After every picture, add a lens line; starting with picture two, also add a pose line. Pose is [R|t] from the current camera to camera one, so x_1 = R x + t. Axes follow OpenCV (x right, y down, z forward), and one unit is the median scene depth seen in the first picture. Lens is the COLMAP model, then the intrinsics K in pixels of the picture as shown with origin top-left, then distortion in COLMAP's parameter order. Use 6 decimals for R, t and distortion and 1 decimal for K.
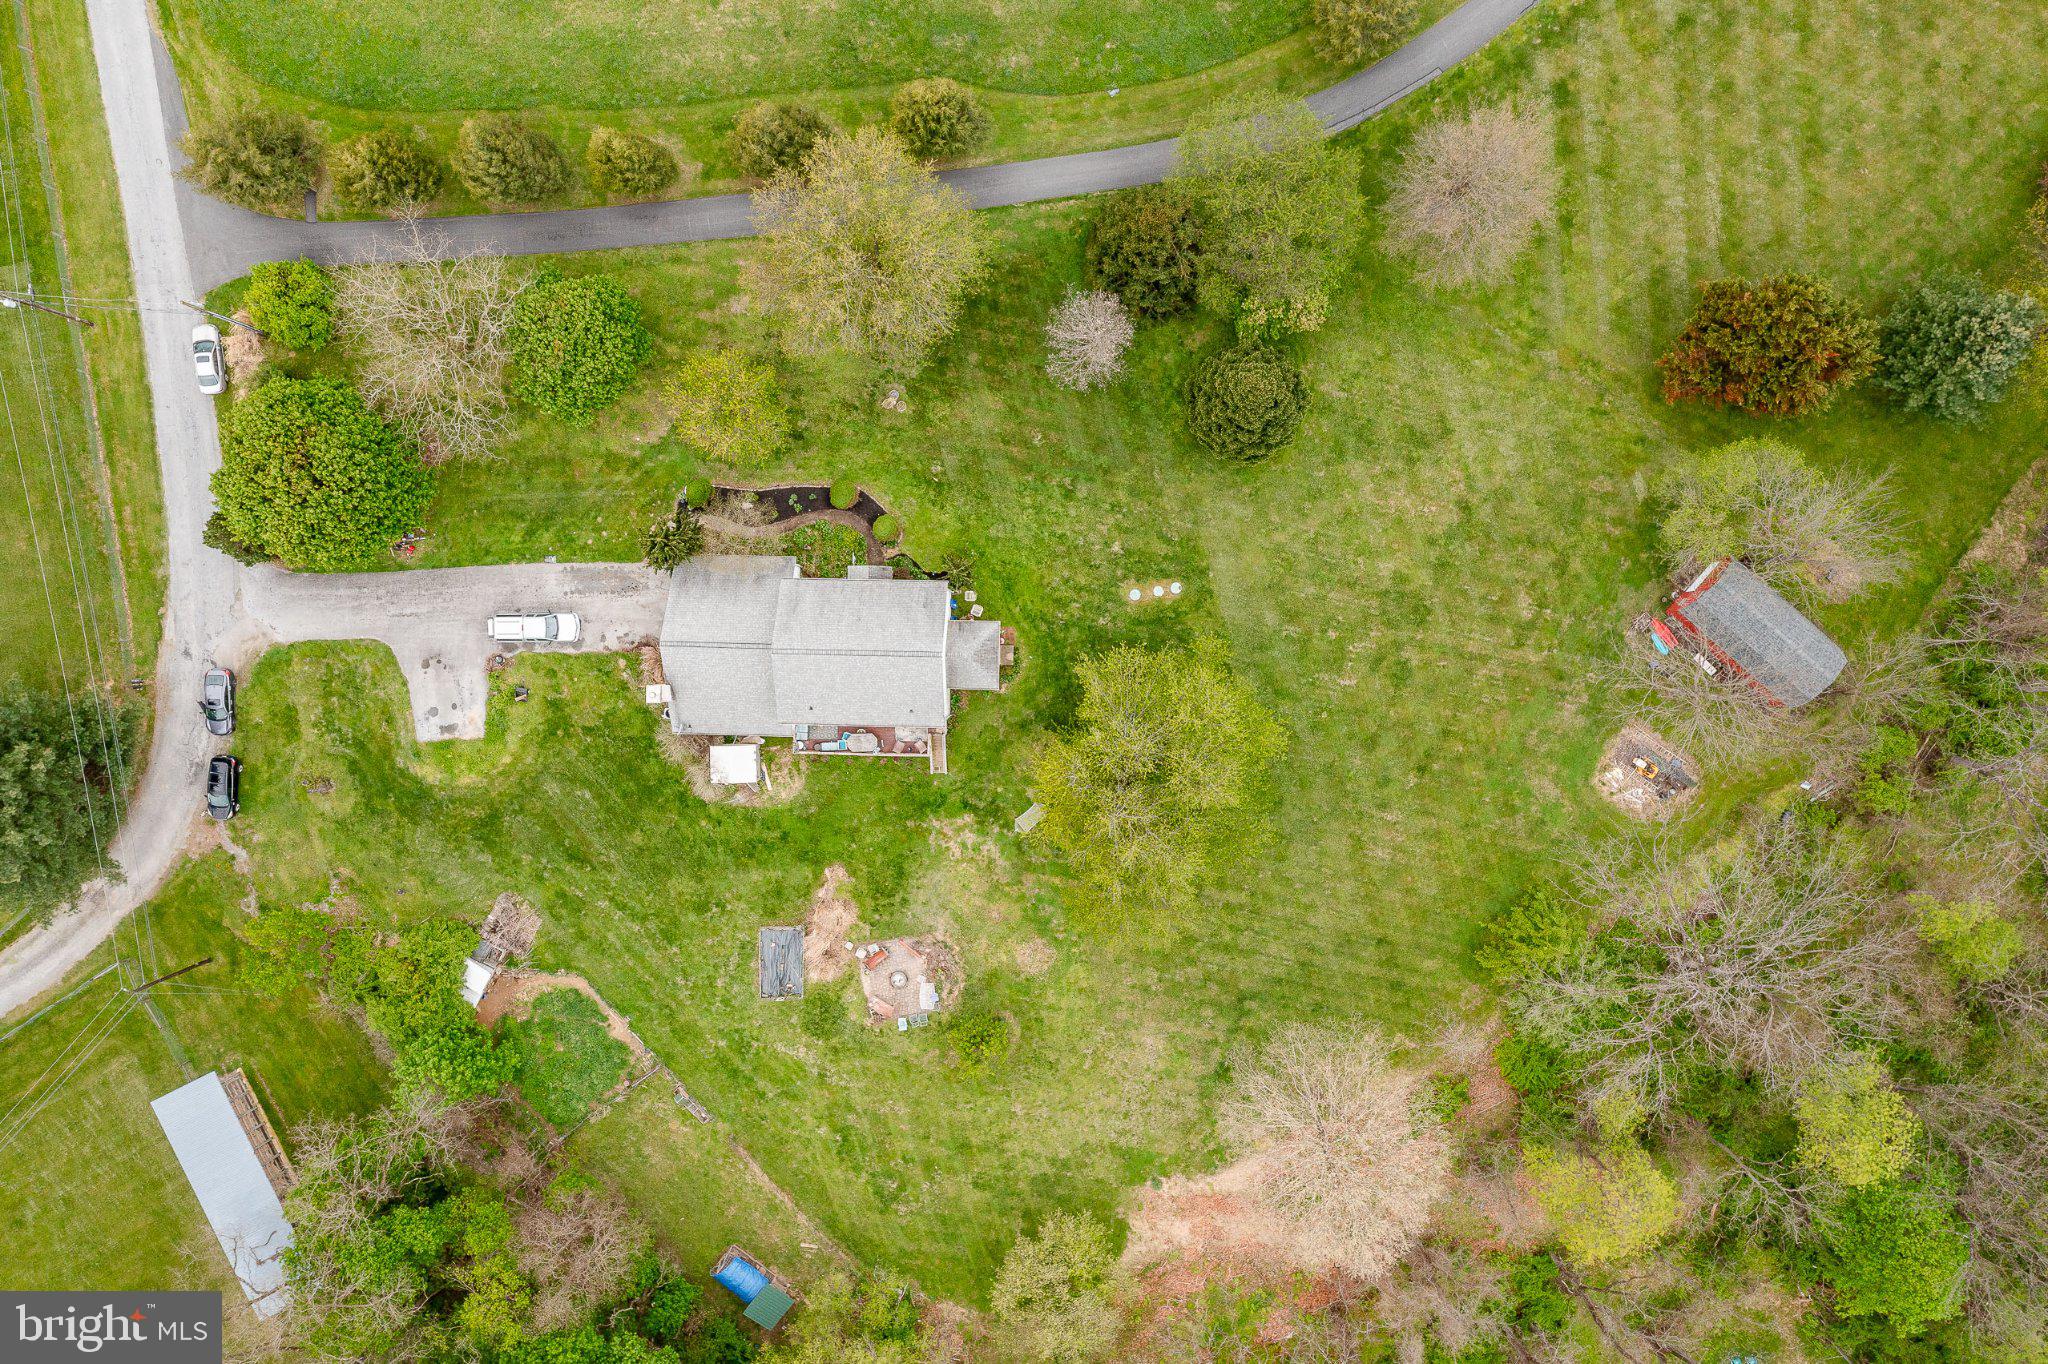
lens RADIAL K [[1669.2, 0, 1024.0], [0, 1669.2, 682.0], [0, 0, 1]] dist [-0.002316, 0.057754]
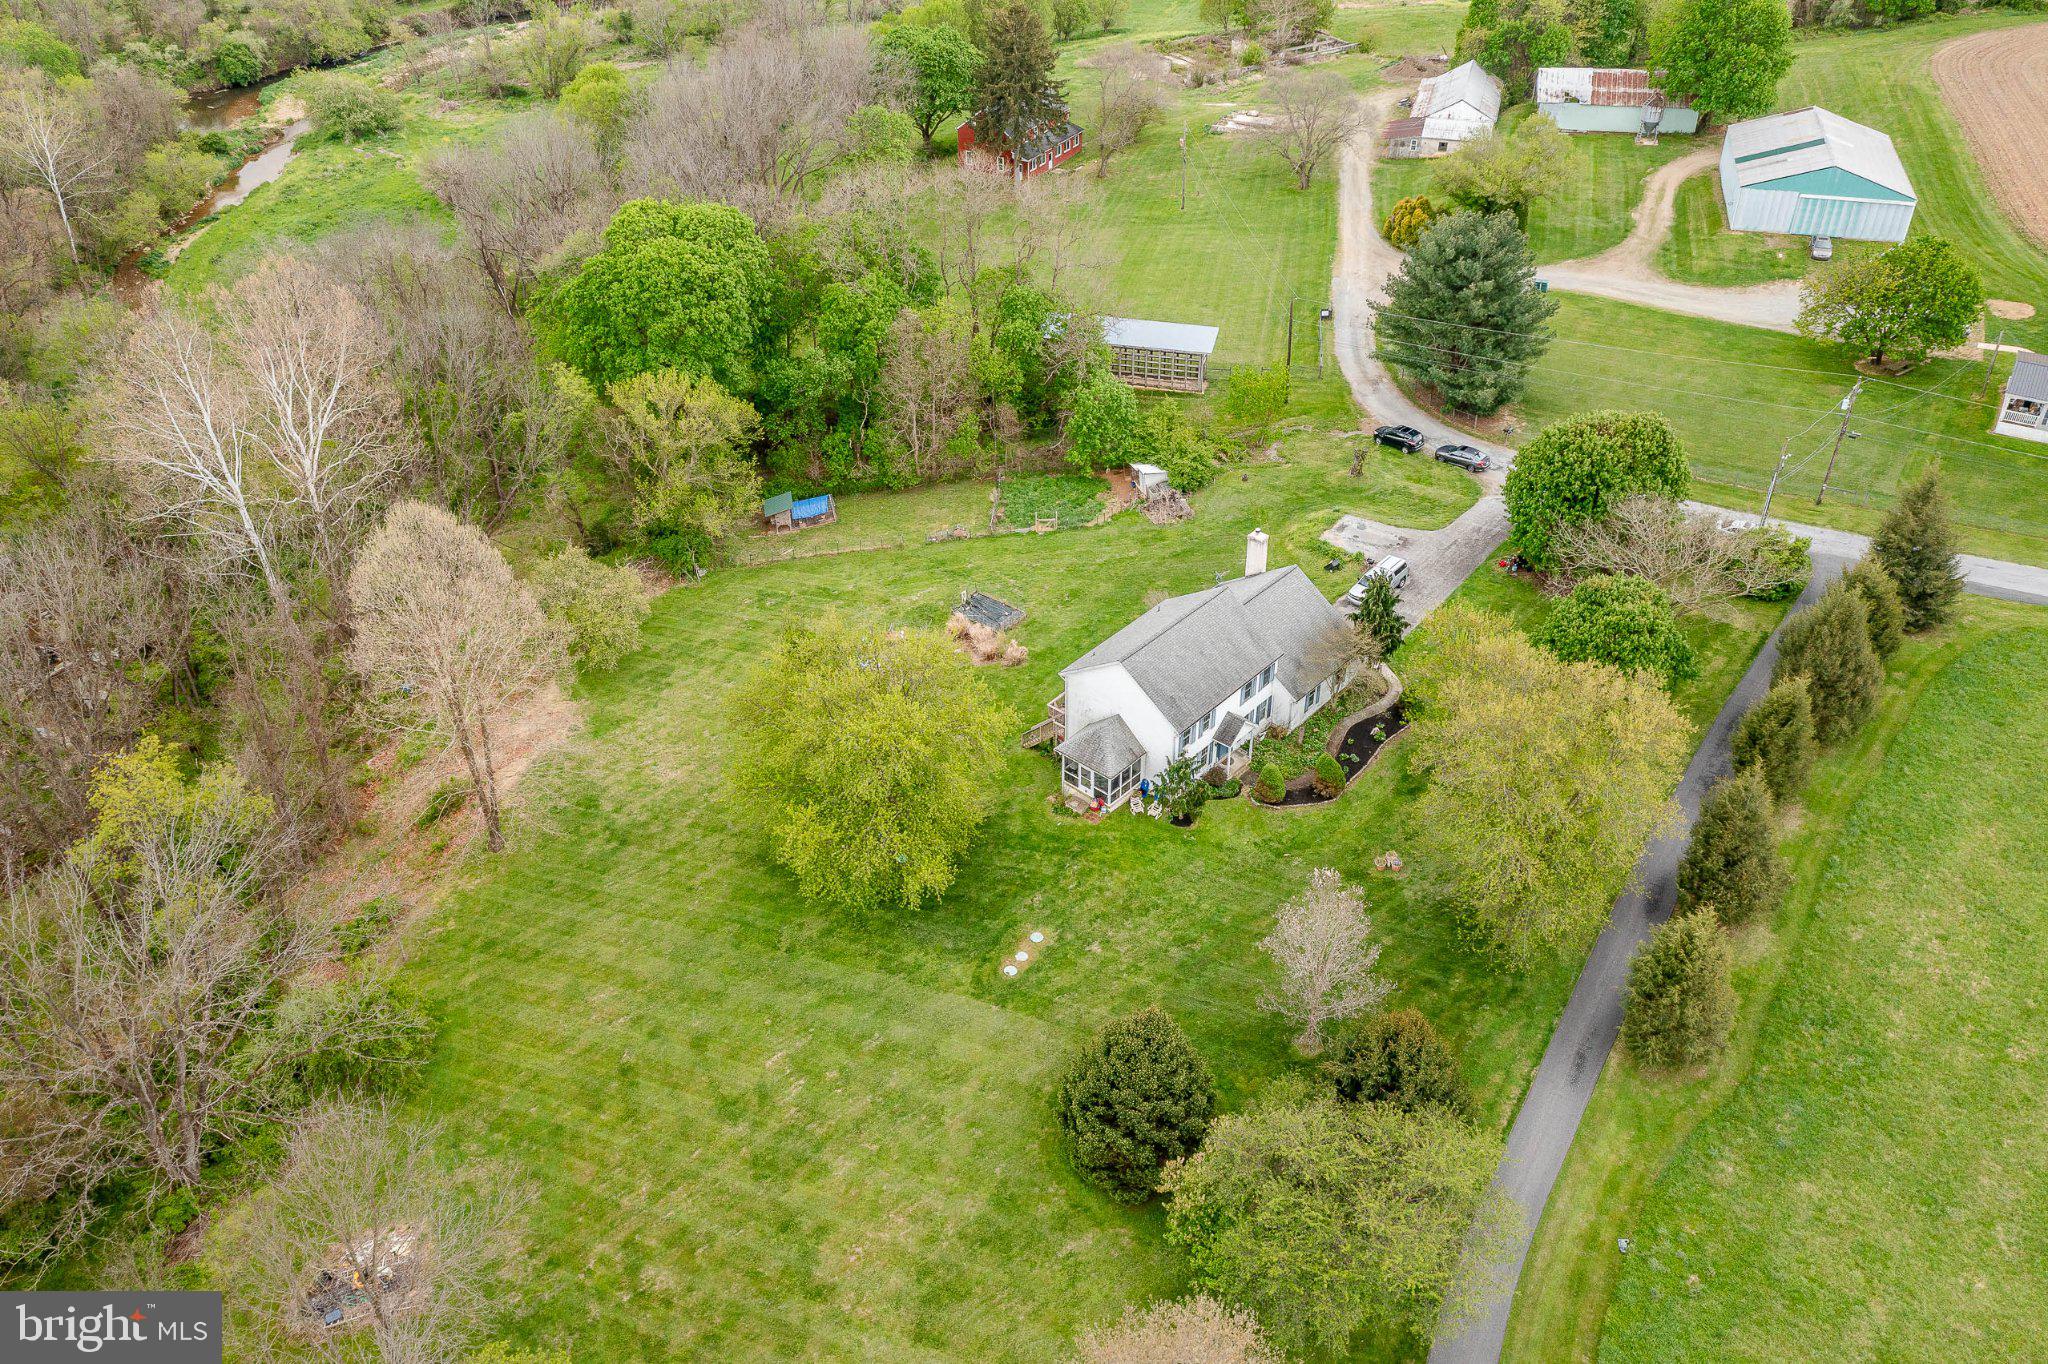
lens RADIAL K [[1609.7, 0, 1023.5], [0, 1609.7, 678.1], [0, 0, 1]] dist [0.005634, 0.019674]
pose [[-0.651256, 0.480811, -0.587100, 0.473075], [-0.758587, -0.391804, 0.520611, -0.408358], [0.020287, 0.784417, 0.619901, 0.398338]]
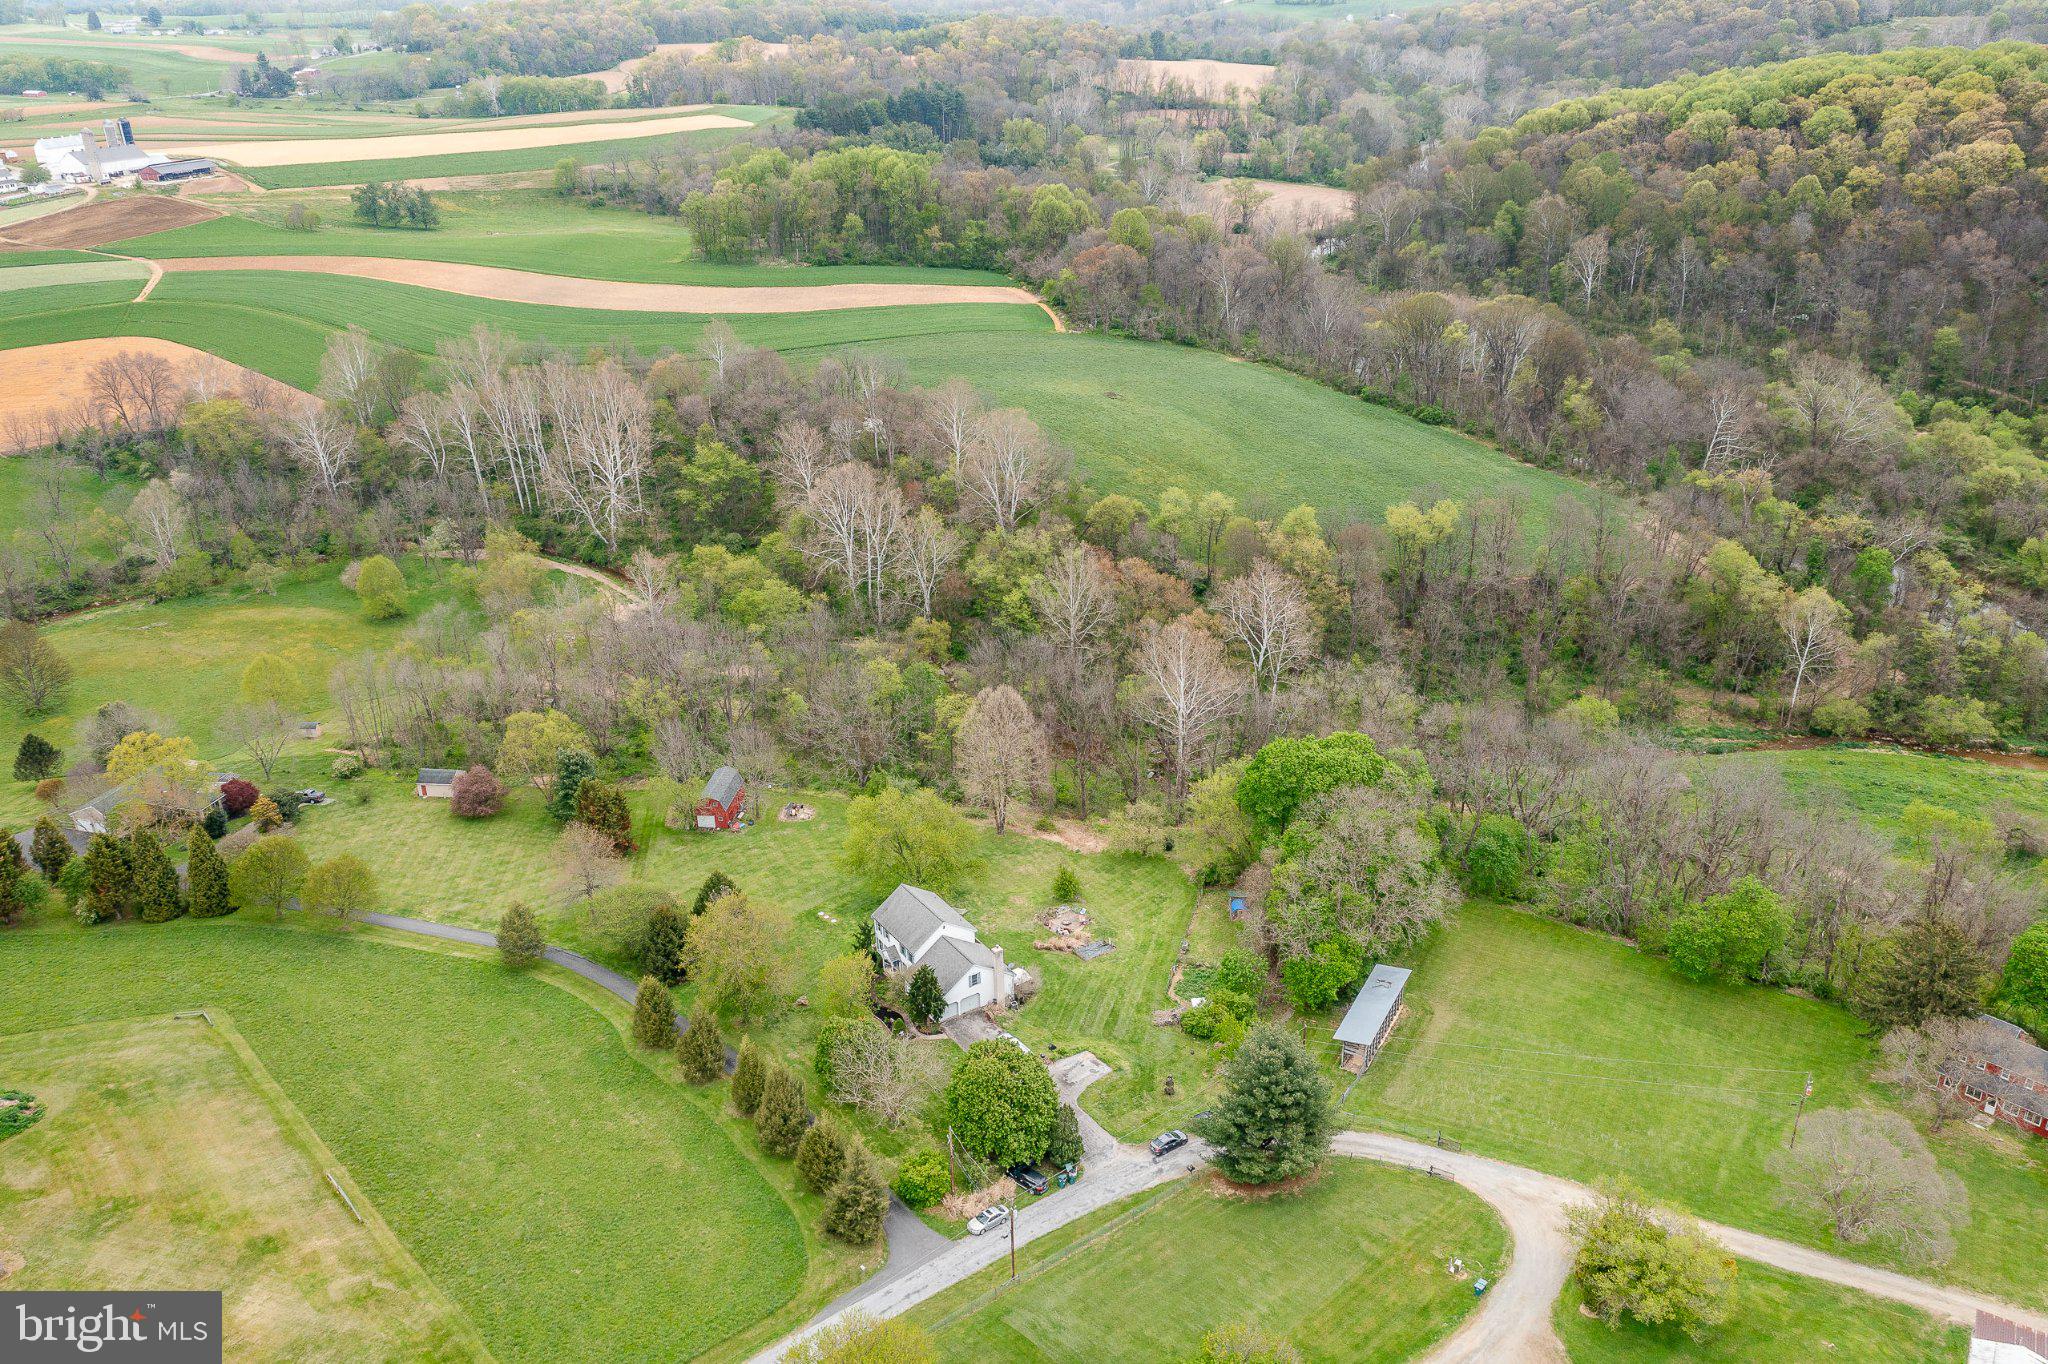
lens RADIAL K [[1624.0, 0, 1019.0], [0, 1624.0, 671.4], [0, 0, 1]] dist [-0.008195, 0.054111]
pose [[-0.562407, -0.302168, 0.769671, -1.429696], [0.824934, -0.268561, 0.497353, -0.738795], [0.056419, 0.914642, 0.400309, -0.026037]]
